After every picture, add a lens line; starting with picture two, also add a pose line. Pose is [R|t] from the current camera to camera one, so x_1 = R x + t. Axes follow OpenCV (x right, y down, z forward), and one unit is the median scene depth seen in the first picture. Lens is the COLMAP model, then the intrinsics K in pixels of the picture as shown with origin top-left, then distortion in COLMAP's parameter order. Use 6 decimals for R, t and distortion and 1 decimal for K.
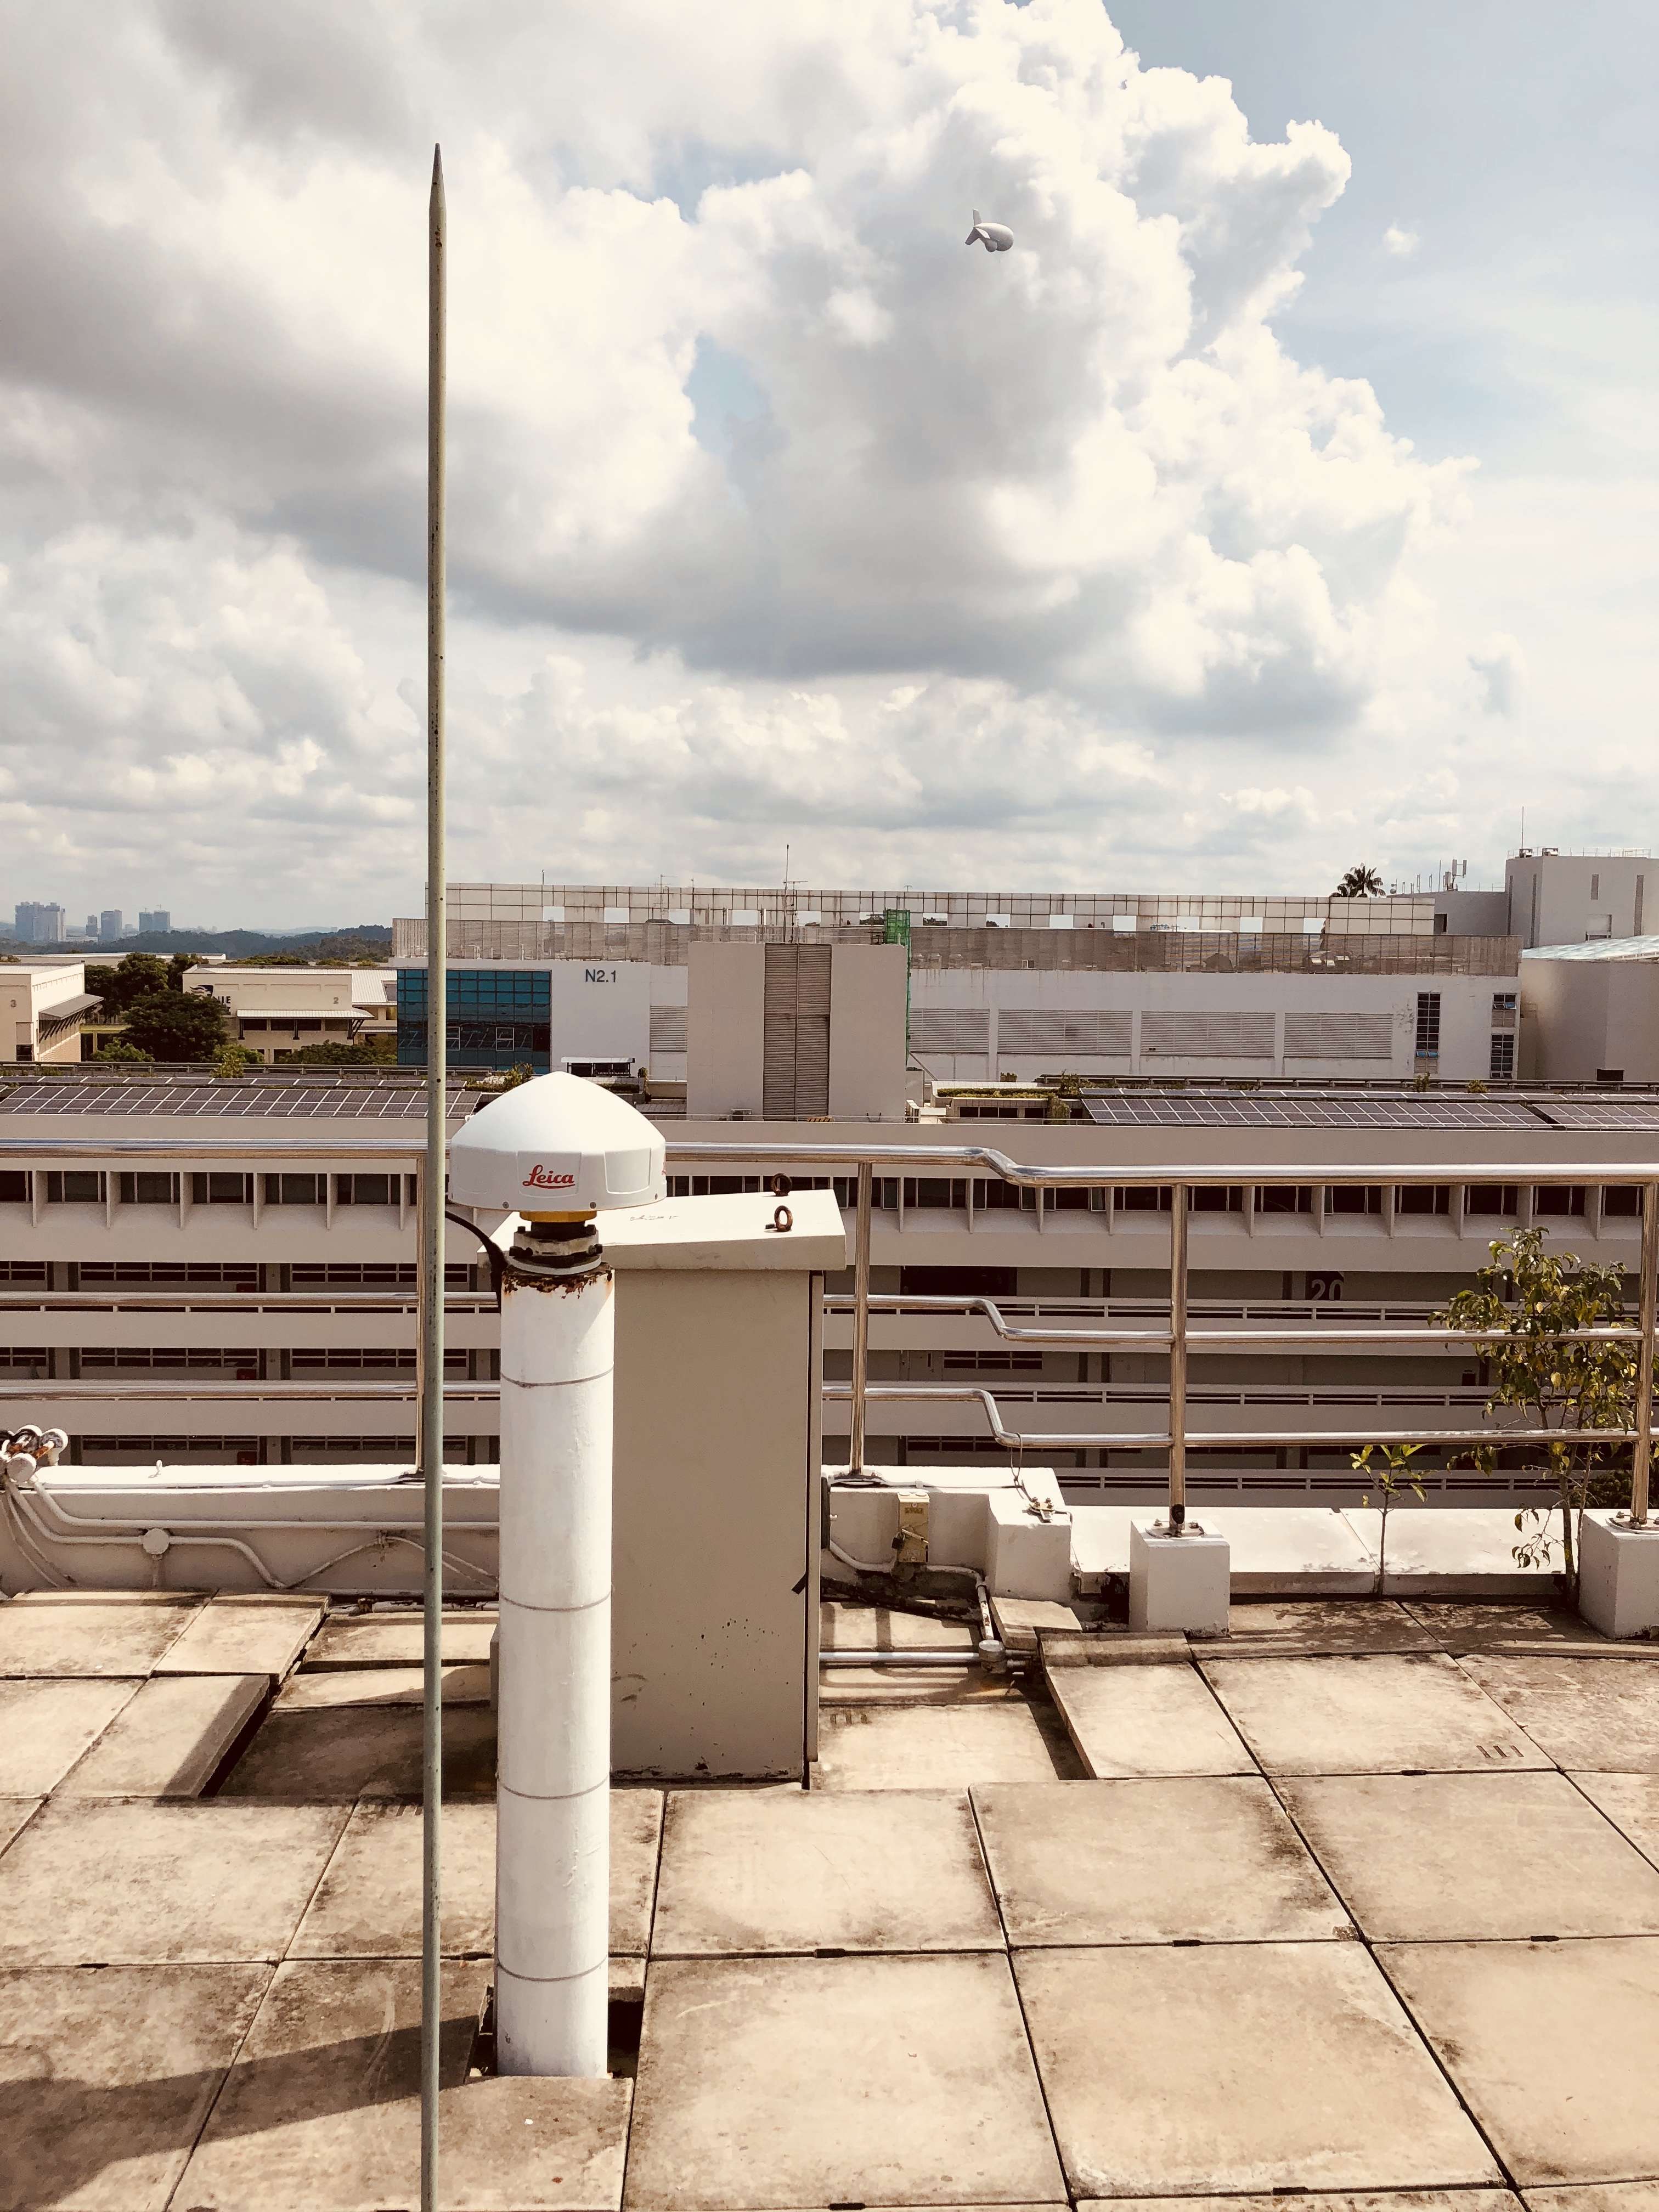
lens RADIAL K [[1808.4, 0, 818.6], [0, 1808.4, 1110.2], [0, 0, 1]] dist [0.022076, 0.001163]
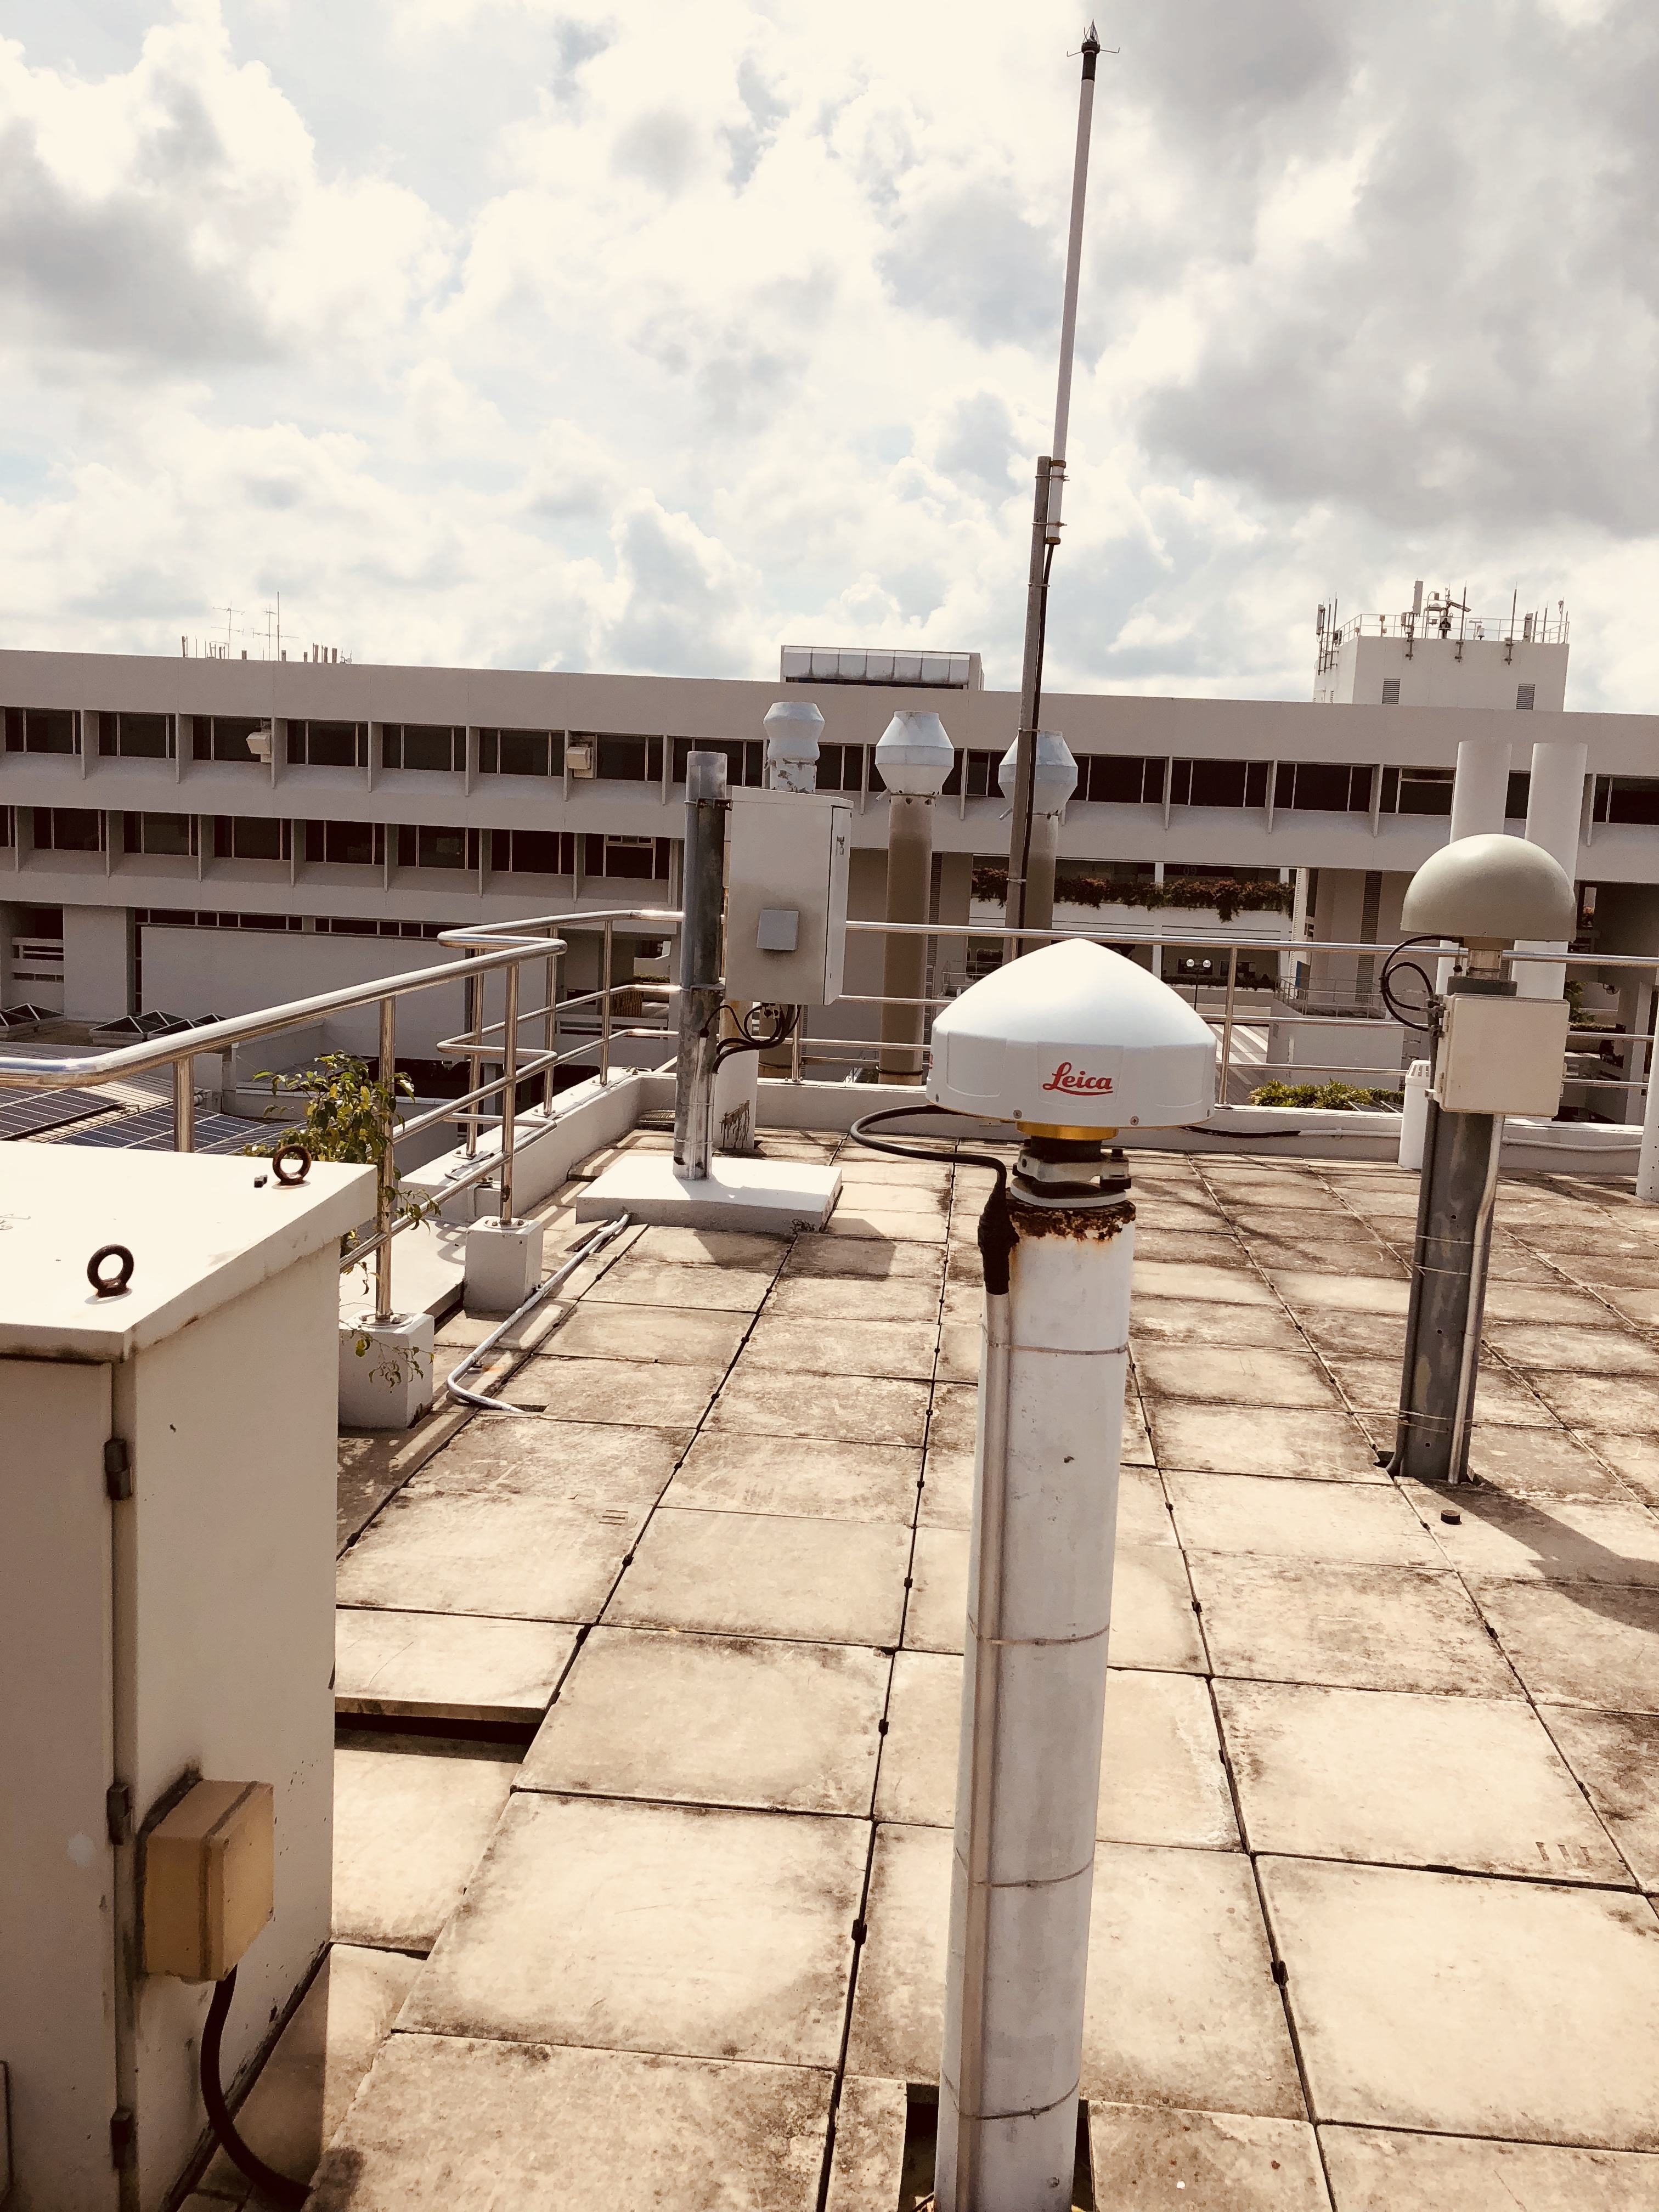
lens RADIAL K [[1808.4, 0, 840.1], [0, 1808.4, 1103.6], [0, 0, 1]] dist [0.022076, 0.001163]
pose [[0.135819, -0.155815, 0.978404, -0.705919], [0.050085, 0.987372, 0.150290, -0.058630], [-0.989467, 0.028591, 0.141907, 0.773210]]
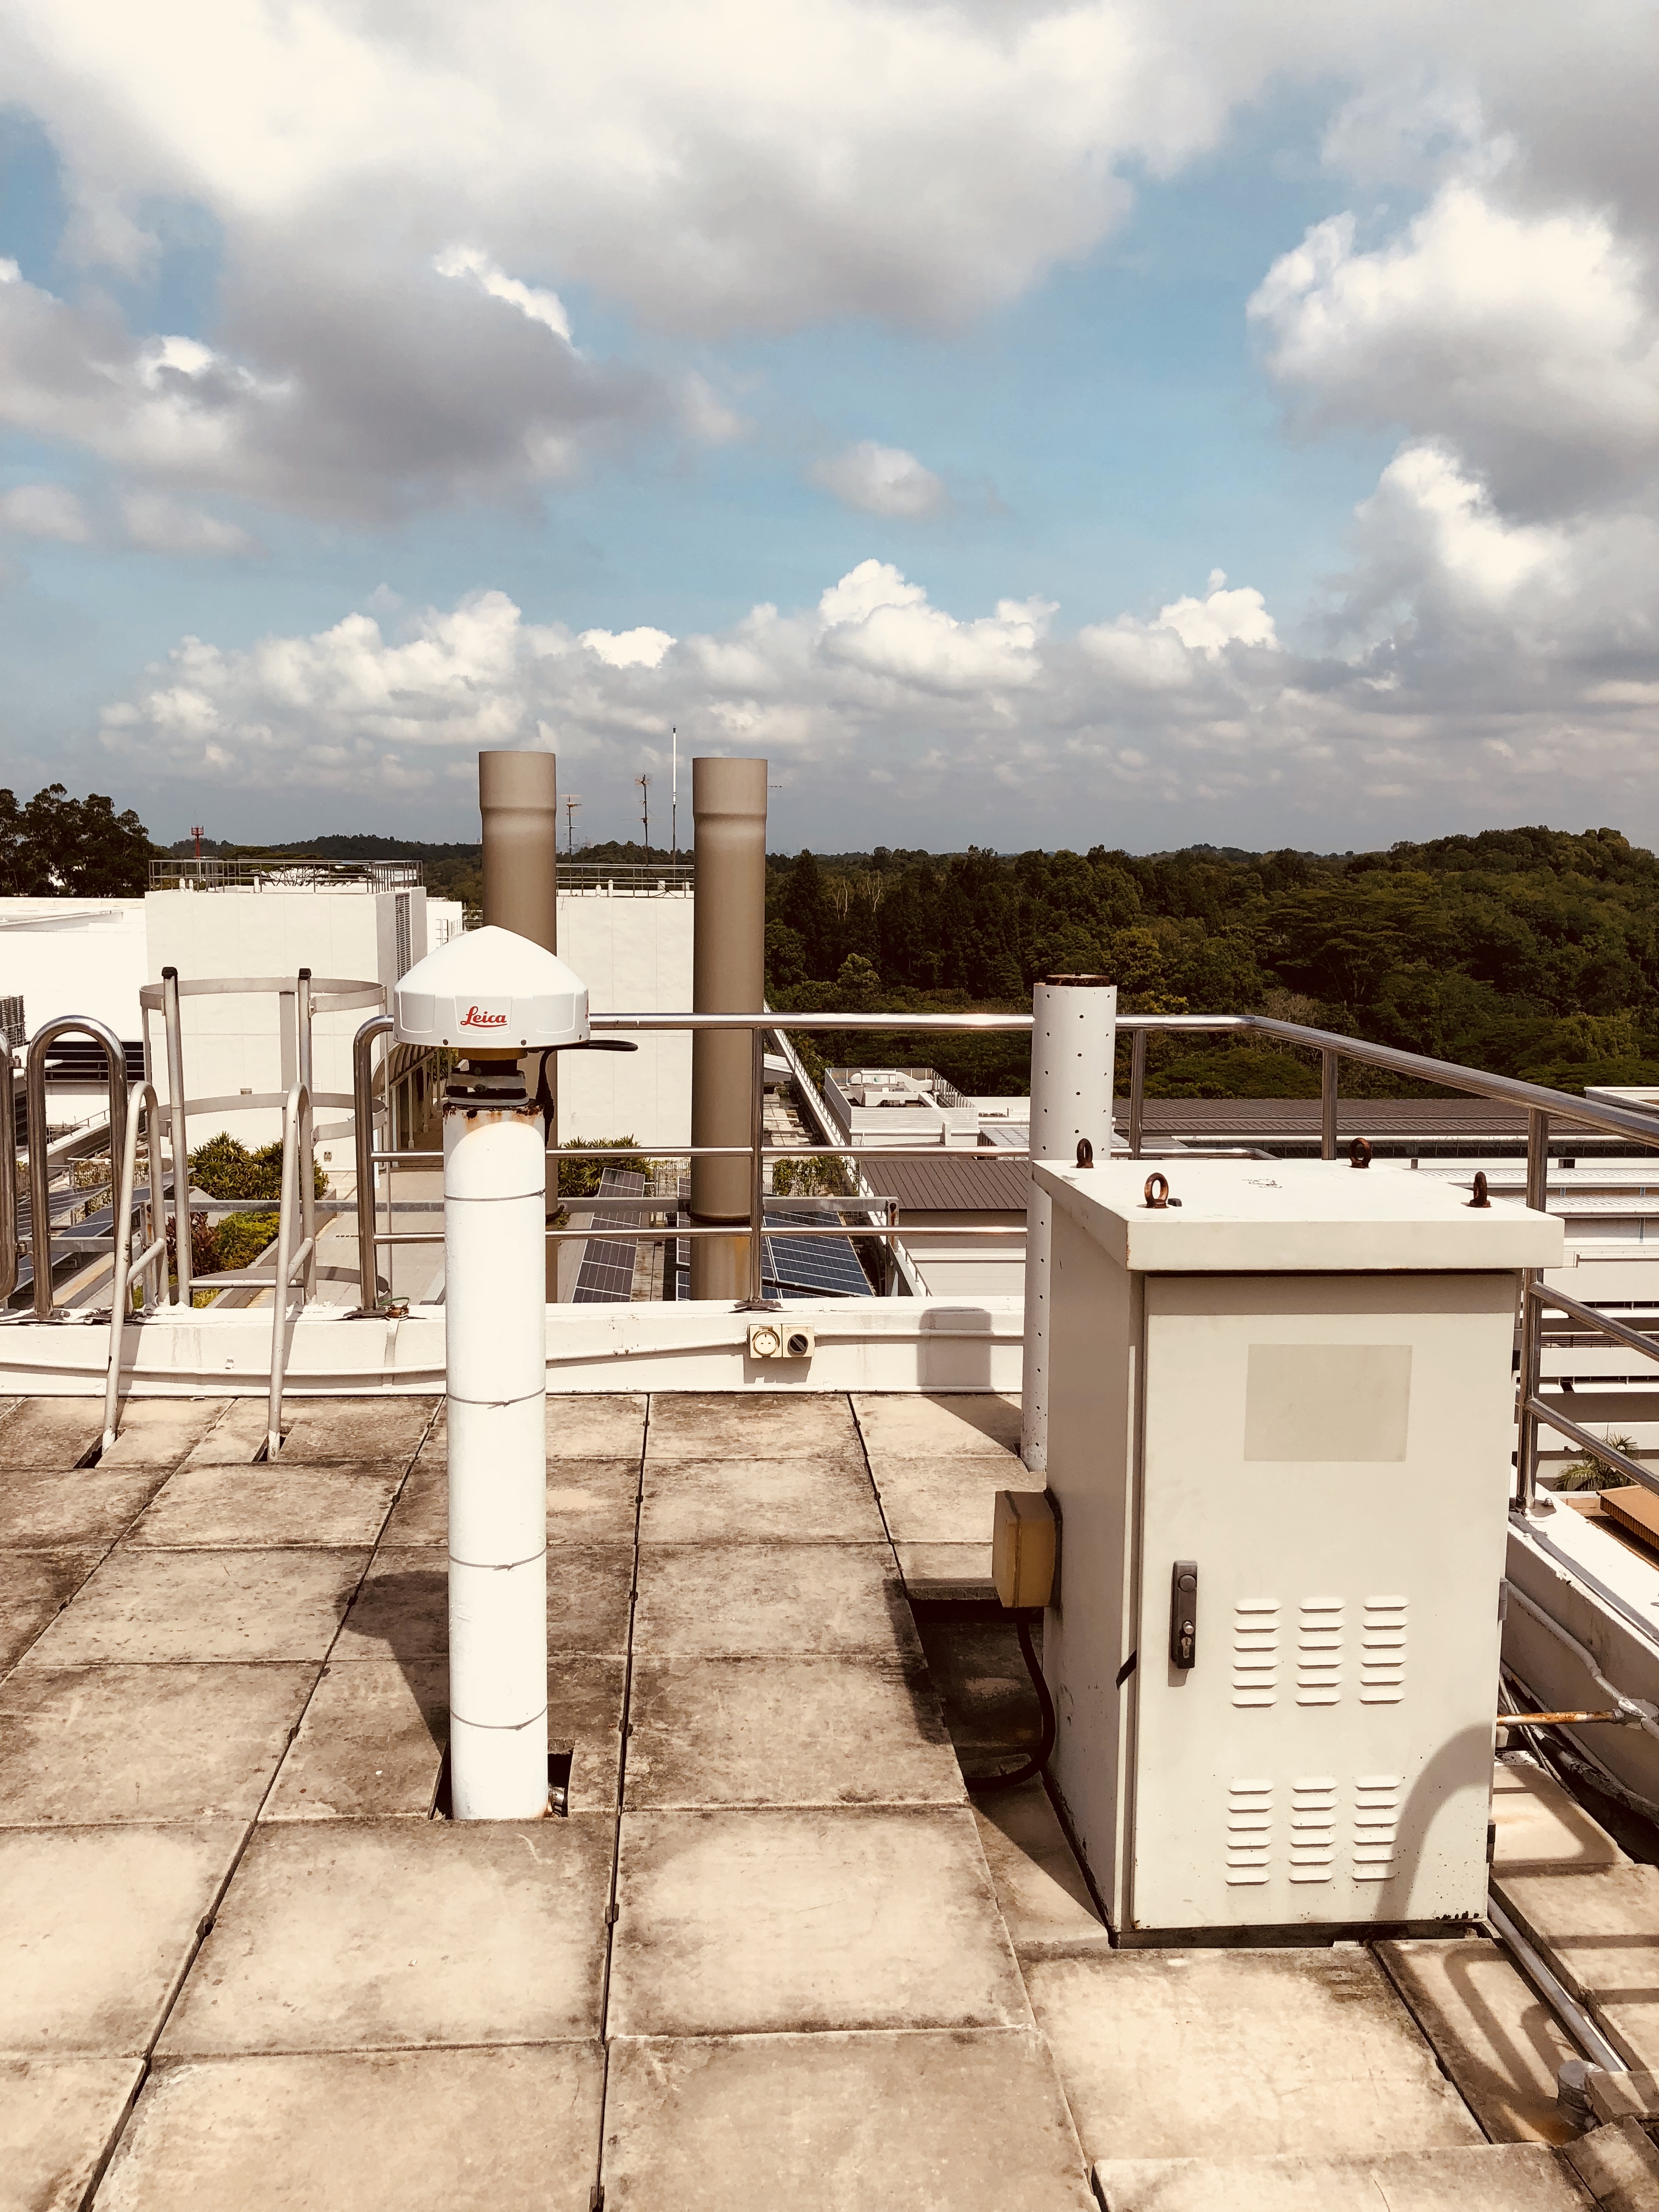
lens RADIAL K [[1808.4, 0, 838.7], [0, 1808.4, 1102.4], [0, 0, 1]] dist [0.022076, 0.001163]
pose [[0.042715, 0.123469, -0.991429, 0.775597], [-0.102570, 0.987633, 0.118577, -0.056919], [0.993808, 0.096626, 0.054851, 0.907605]]
